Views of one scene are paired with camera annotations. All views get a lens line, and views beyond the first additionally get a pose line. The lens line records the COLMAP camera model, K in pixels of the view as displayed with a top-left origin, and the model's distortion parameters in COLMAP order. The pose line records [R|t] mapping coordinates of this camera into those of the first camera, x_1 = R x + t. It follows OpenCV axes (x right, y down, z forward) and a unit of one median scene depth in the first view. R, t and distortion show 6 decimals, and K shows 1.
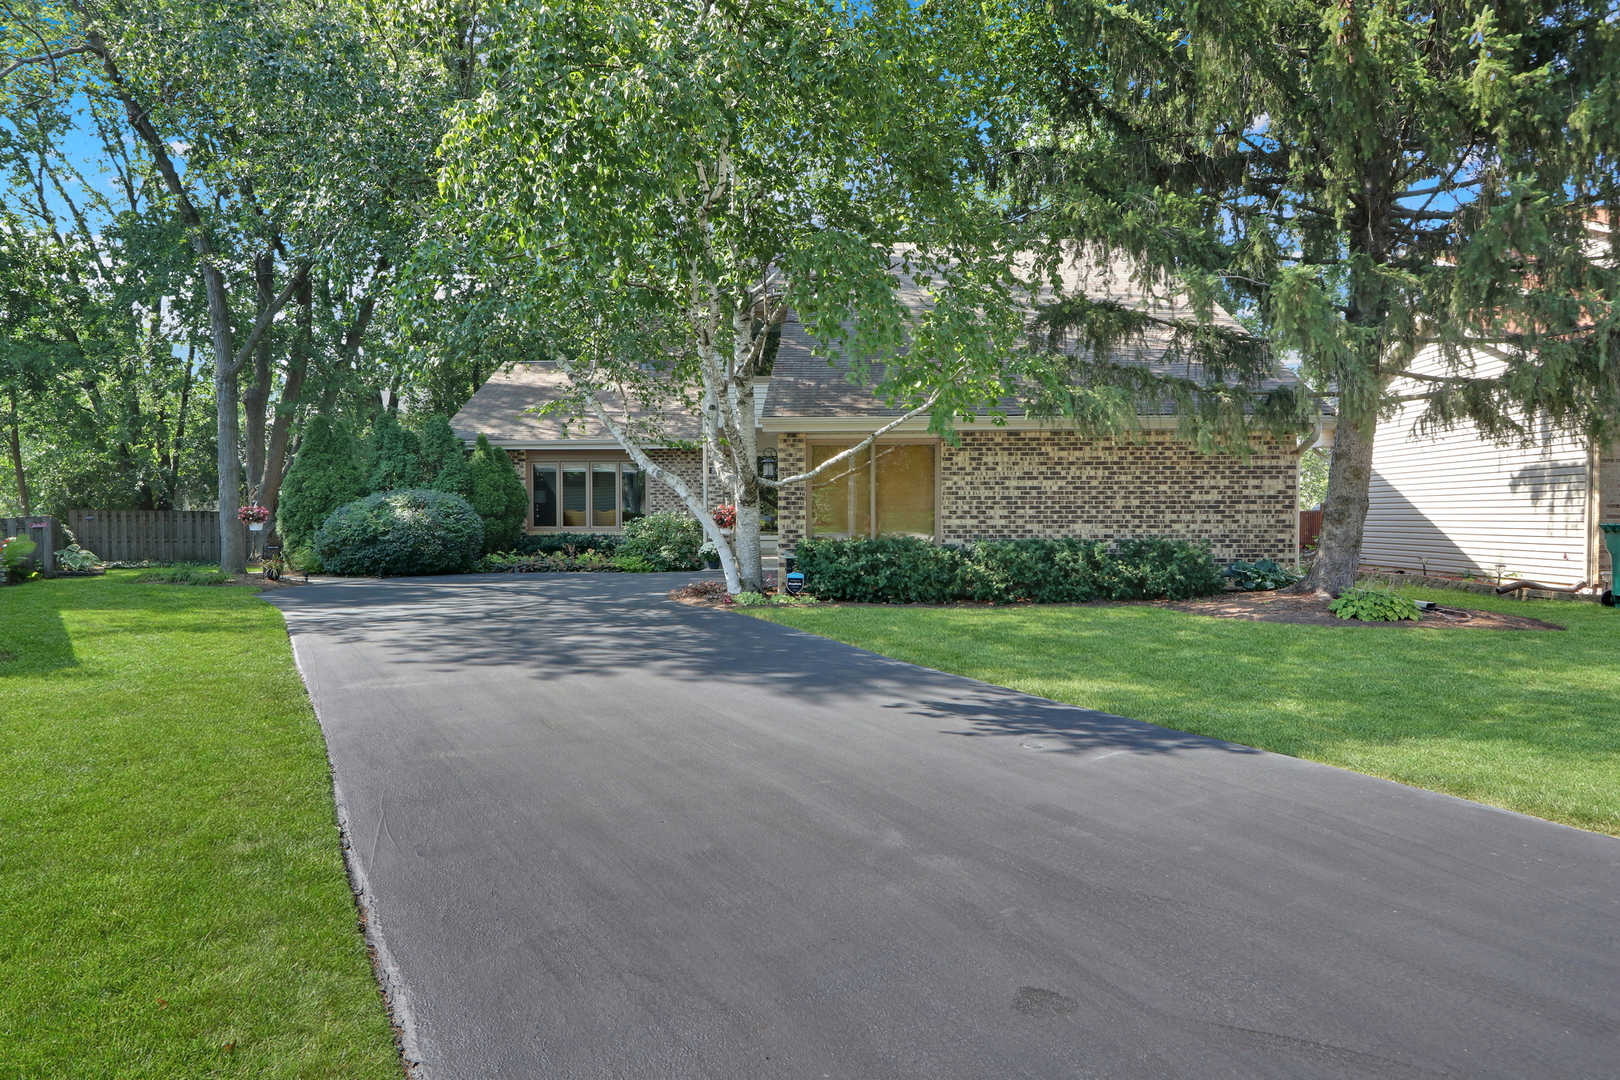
lens RADIAL K [[786.8, 0, 804.0], [0, 786.8, 549.4], [0, 0, 1]] dist [-0.010228, 0.000132]
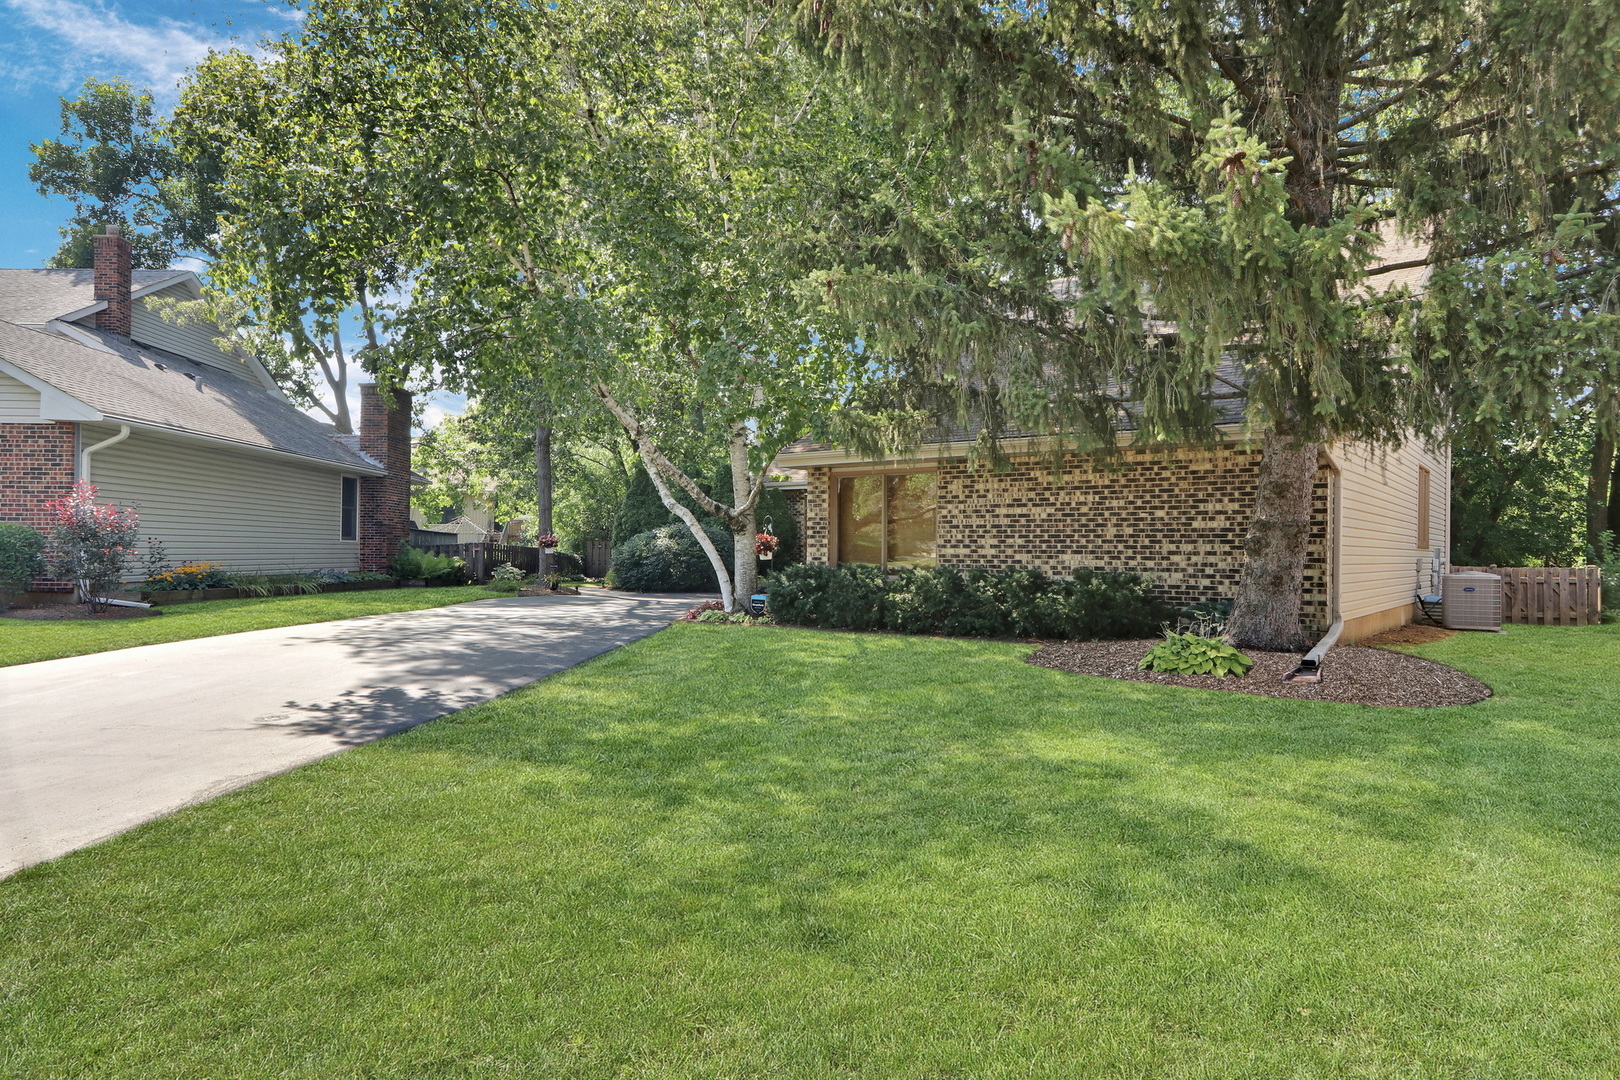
lens RADIAL K [[786.8, 0, 804.0], [0, 786.8, 549.4], [0, 0, 1]] dist [-0.010228, 0.000132]
pose [[0.875831, 0.009371, -0.482528, 0.522318], [-0.028848, 0.999040, -0.032958, 0.000590], [0.481756, 0.042785, 0.875260, 0.054958]]
